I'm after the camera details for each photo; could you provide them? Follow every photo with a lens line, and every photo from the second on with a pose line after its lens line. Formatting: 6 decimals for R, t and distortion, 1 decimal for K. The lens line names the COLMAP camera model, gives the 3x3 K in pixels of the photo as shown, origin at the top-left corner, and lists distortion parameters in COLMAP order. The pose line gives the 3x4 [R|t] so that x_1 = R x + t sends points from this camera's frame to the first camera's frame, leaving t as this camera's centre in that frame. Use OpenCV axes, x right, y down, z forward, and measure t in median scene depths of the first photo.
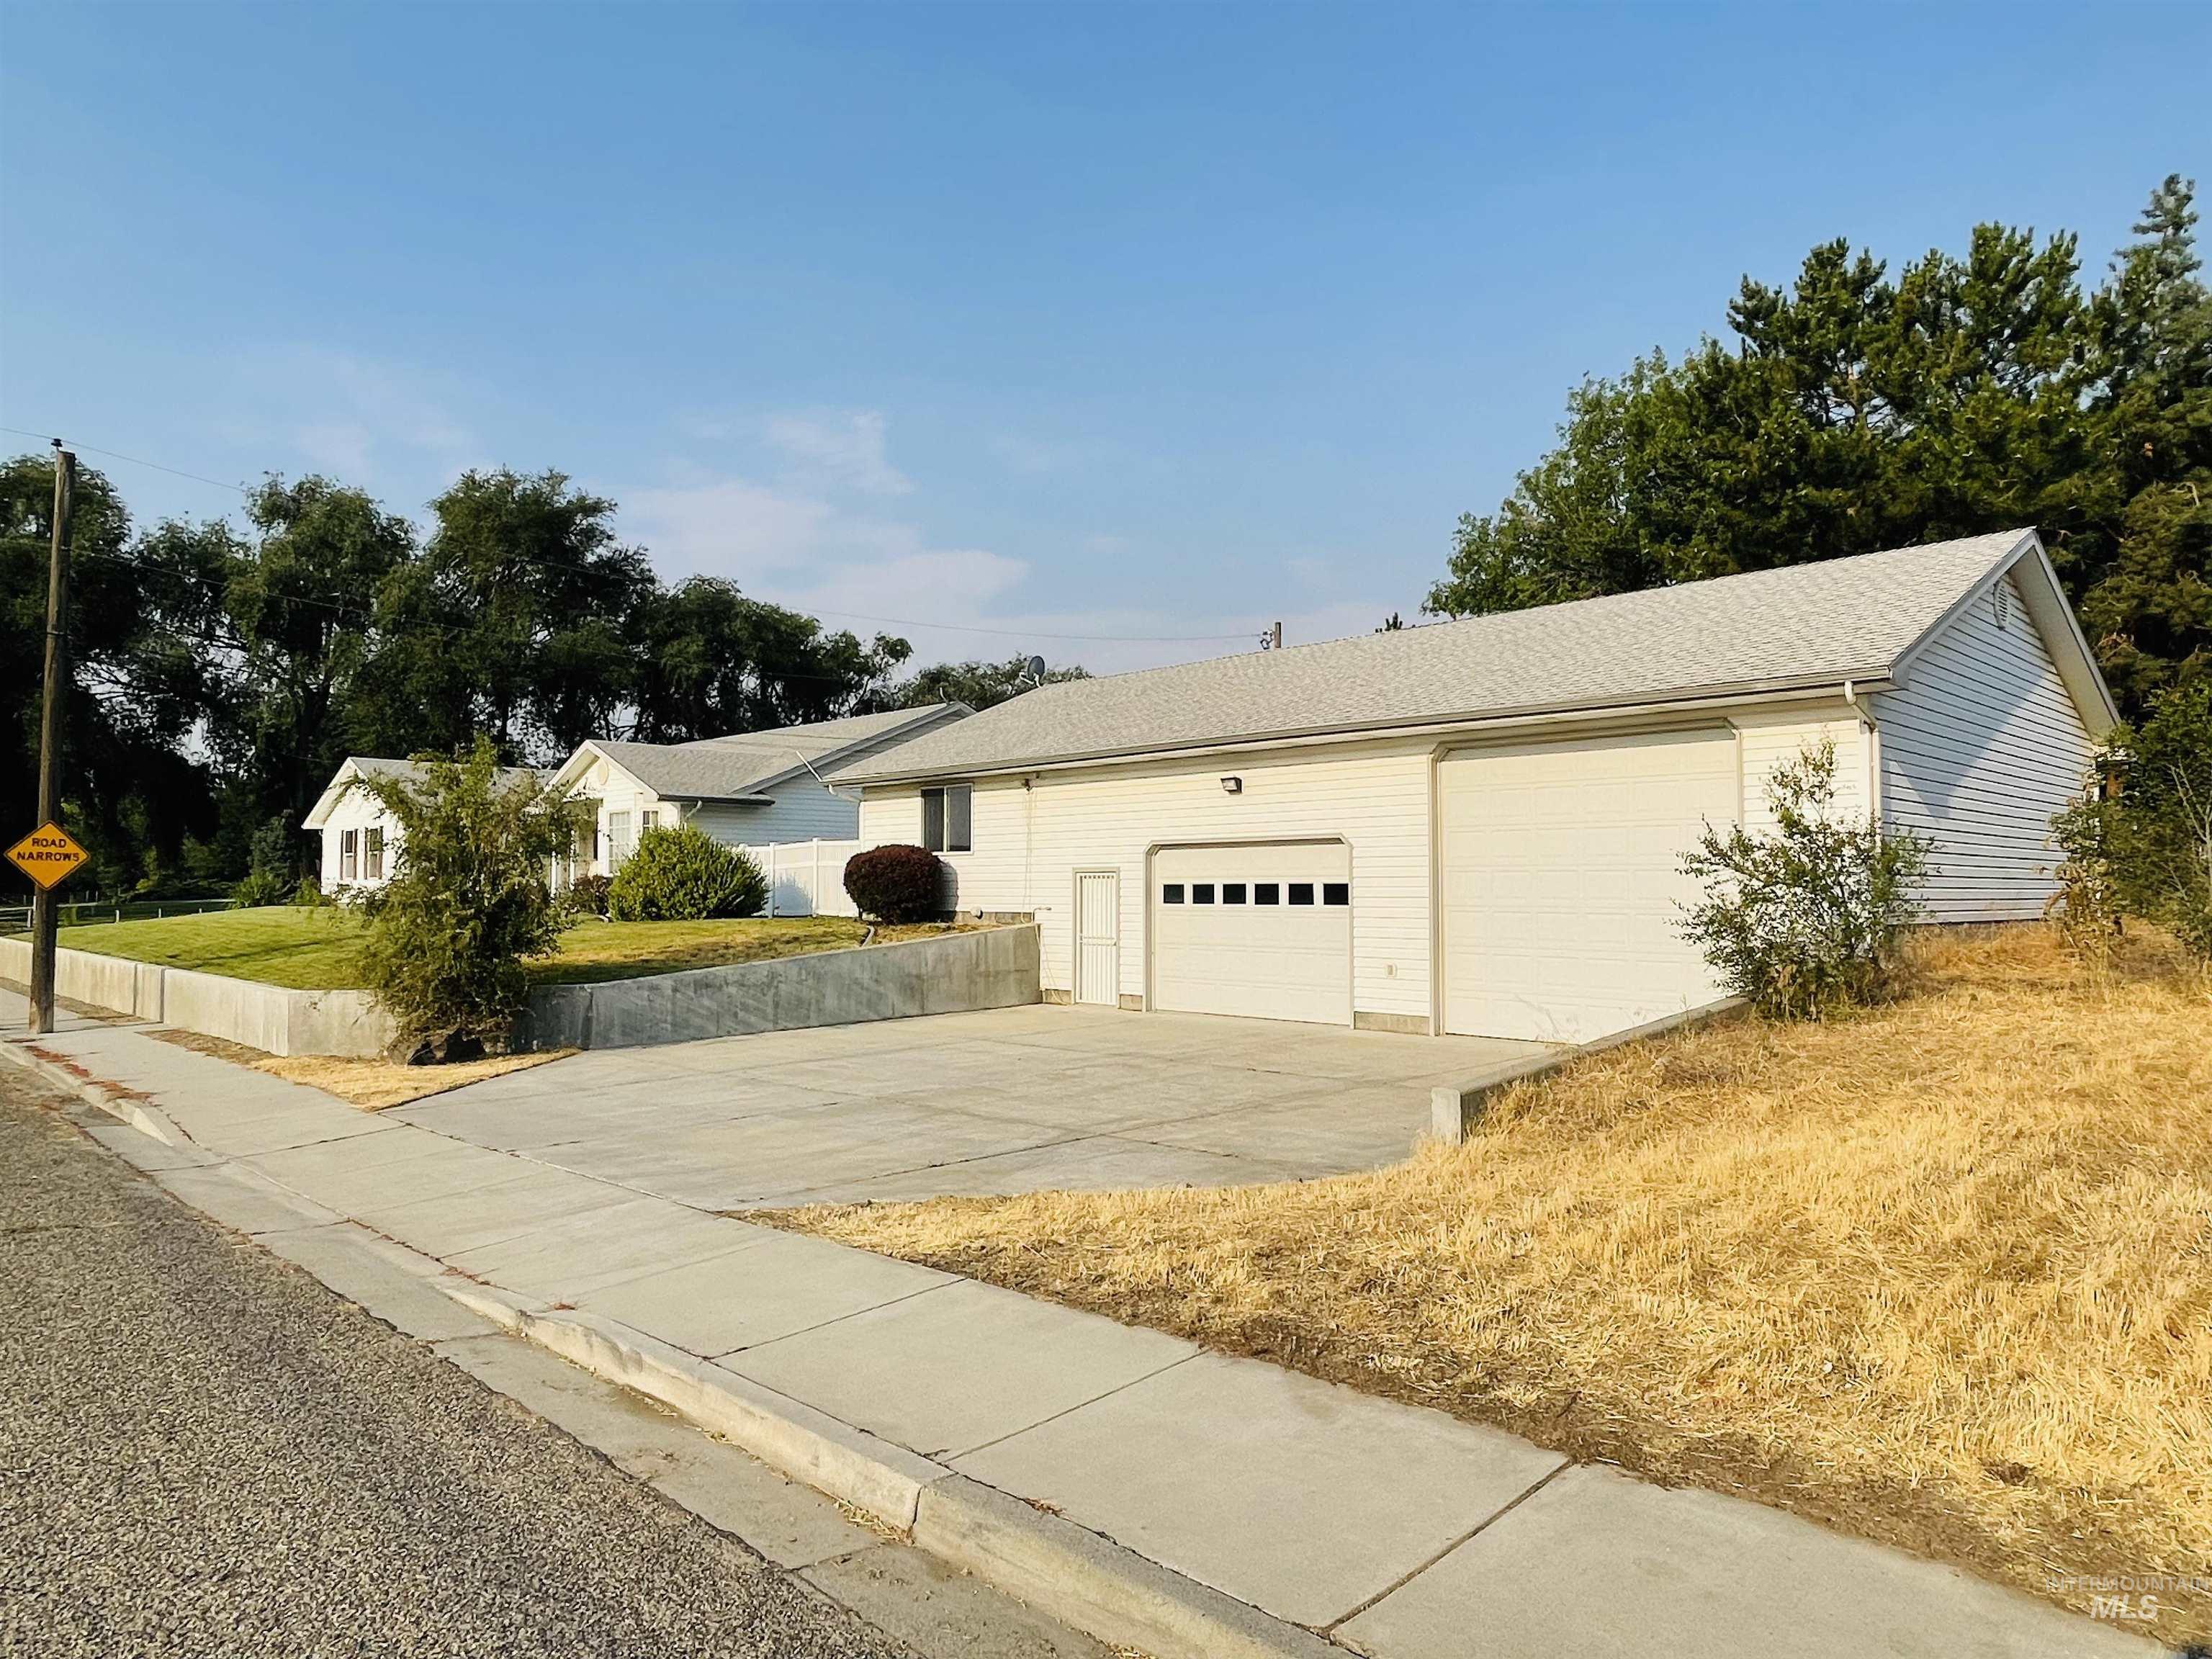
lens RADIAL K [[1357.7, 0, 1107.1], [0, 1357.7, 837.4], [0, 0, 1]] dist [-0.000833, -0.001096]
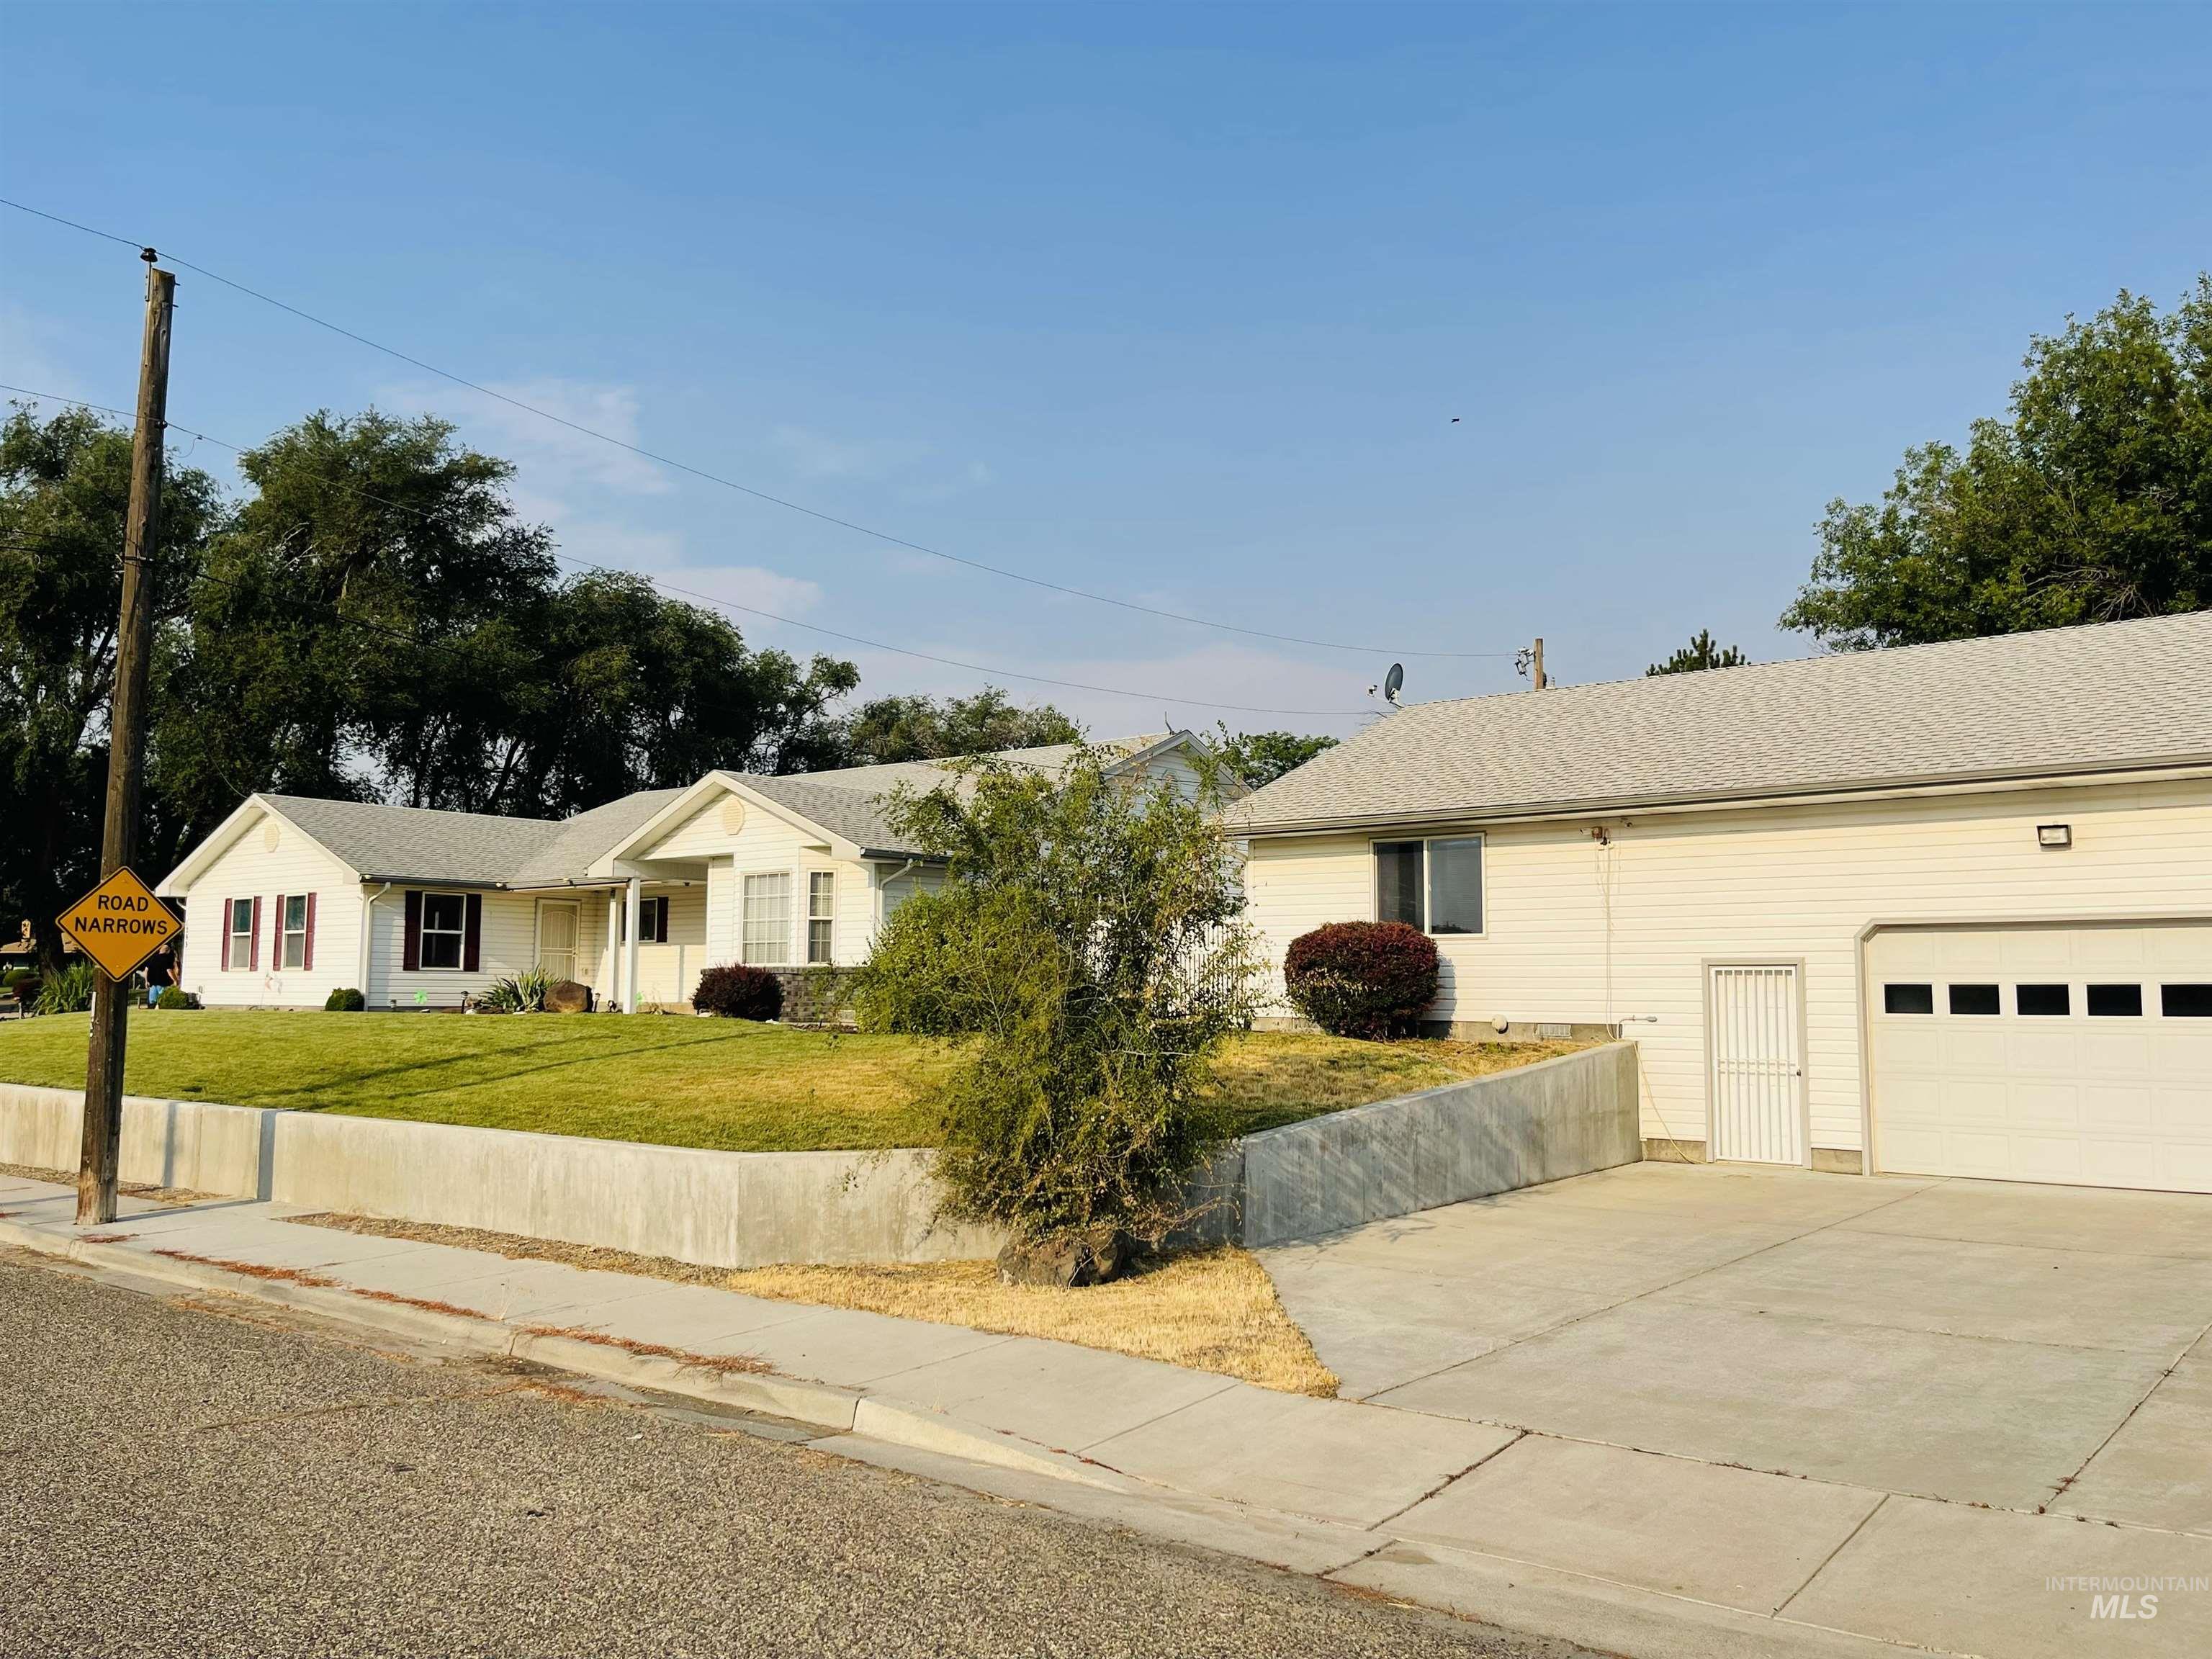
lens RADIAL K [[1672.0, 0, 1104.6], [0, 1672.0, 826.5], [0, 0, 1]] dist [0.022707, -0.007611]
pose [[0.993922, 0.017109, 0.108747, -0.370520], [-0.010443, 0.998048, -0.061568, 0.010047], [-0.109588, 0.060059, 0.992161, 0.177197]]
